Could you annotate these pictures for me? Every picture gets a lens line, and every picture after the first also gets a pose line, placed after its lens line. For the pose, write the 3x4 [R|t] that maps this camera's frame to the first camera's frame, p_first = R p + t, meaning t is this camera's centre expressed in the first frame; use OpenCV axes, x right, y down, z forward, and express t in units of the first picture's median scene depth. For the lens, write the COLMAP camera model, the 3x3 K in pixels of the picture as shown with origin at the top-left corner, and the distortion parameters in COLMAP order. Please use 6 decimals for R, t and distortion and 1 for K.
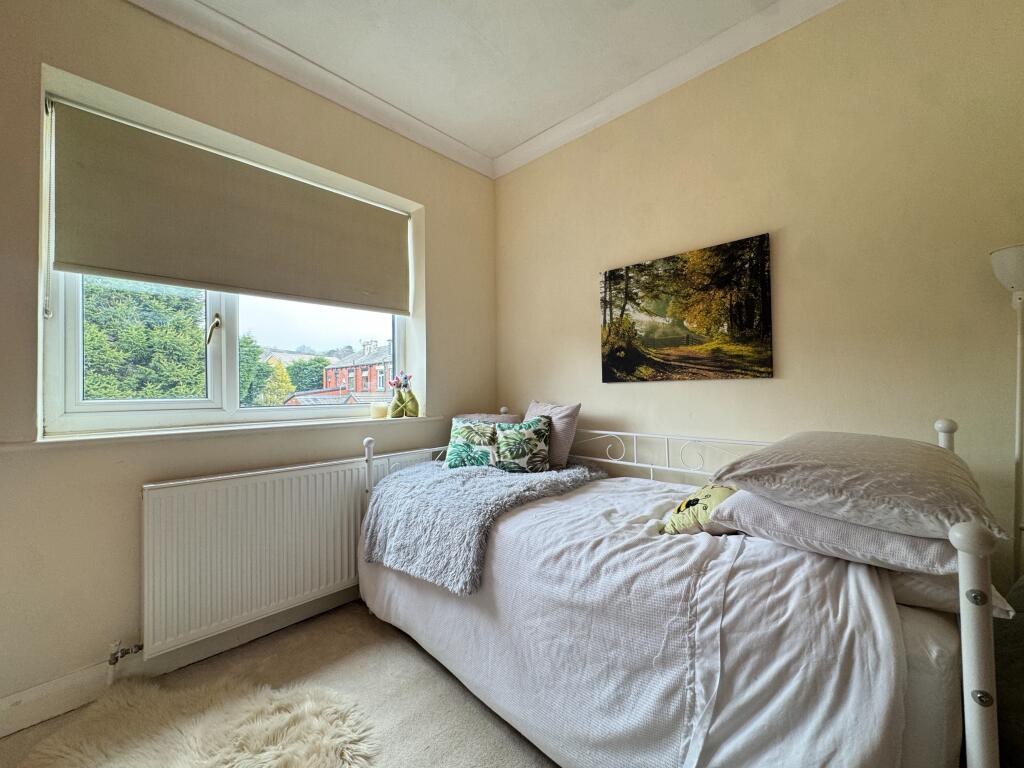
lens RADIAL K [[411.7, 0, 512.0], [0, 411.7, 384.0], [0, 0, 1]] dist [0.000046, 0.000123]
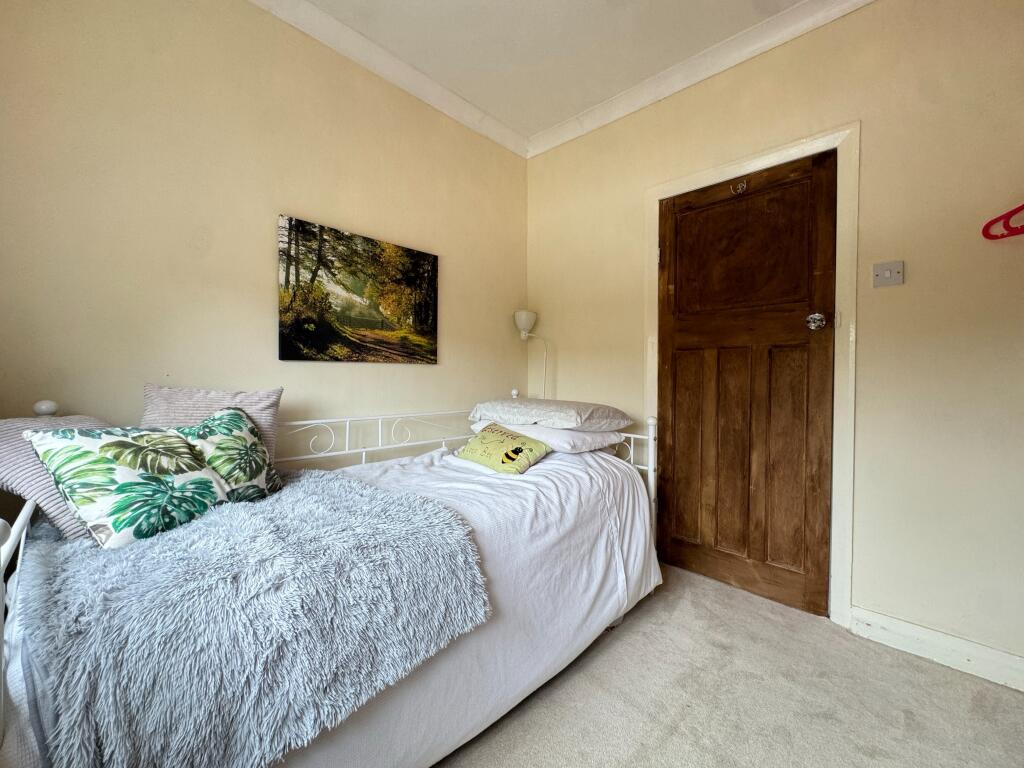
lens RADIAL K [[411.7, 0, 512.0], [0, 411.7, 384.0], [0, 0, 1]] dist [0.000046, 0.000123]
pose [[0.000917, -0.006490, 0.999979, -0.599354], [-0.022327, 0.999730, 0.006508, 0.029685], [-0.999750, -0.022332, 0.000772, 0.622898]]
